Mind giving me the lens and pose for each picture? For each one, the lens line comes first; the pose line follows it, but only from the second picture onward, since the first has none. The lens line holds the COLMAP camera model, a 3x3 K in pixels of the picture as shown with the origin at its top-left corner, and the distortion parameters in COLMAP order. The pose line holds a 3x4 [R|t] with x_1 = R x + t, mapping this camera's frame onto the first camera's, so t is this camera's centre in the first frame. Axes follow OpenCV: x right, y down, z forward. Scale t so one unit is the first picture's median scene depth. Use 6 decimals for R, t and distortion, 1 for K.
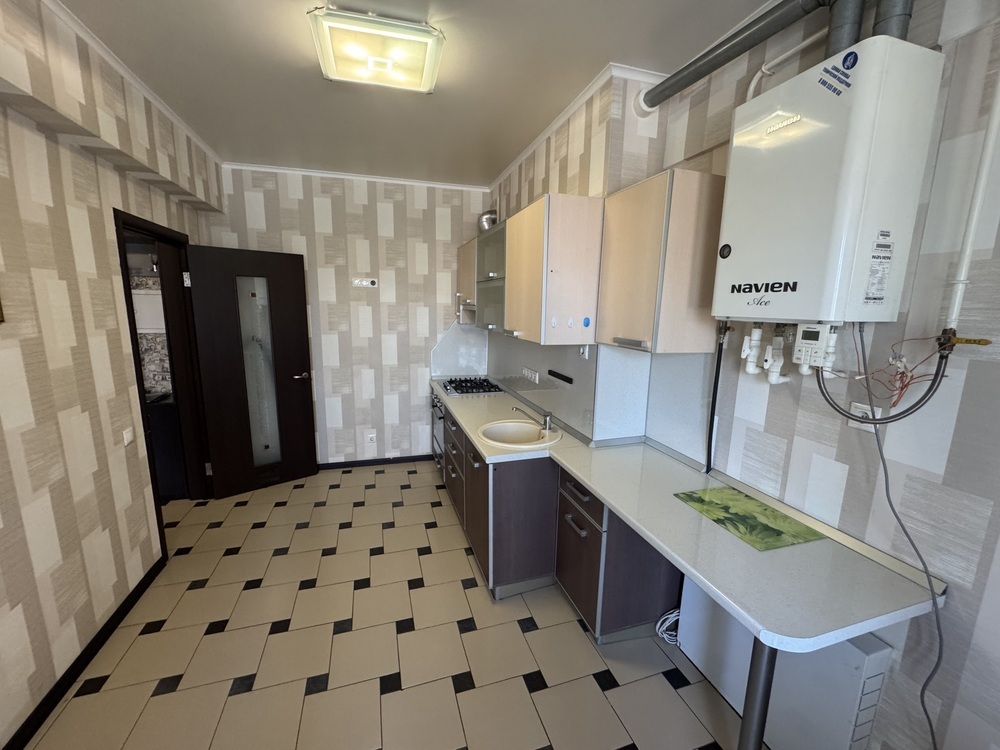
lens RADIAL K [[400.6, 0, 497.7], [0, 400.6, 372.3], [0, 0, 1]] dist [0.002185, 0.000283]
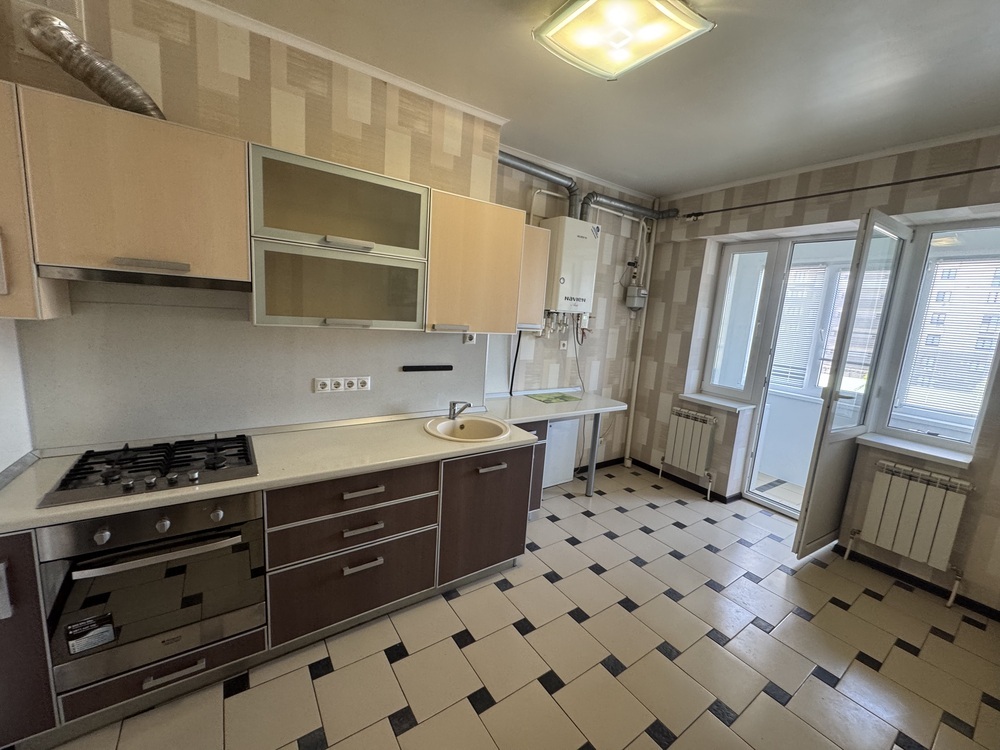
lens RADIAL K [[400.6, 0, 497.8], [0, 400.6, 375.8], [0, 0, 1]] dist [0.002185, 0.000283]
pose [[-0.292915, -0.195794, 0.935877, -0.967069], [0.088351, 0.969079, 0.230393, -0.217954], [-0.952048, 0.150172, -0.266559, 1.299636]]
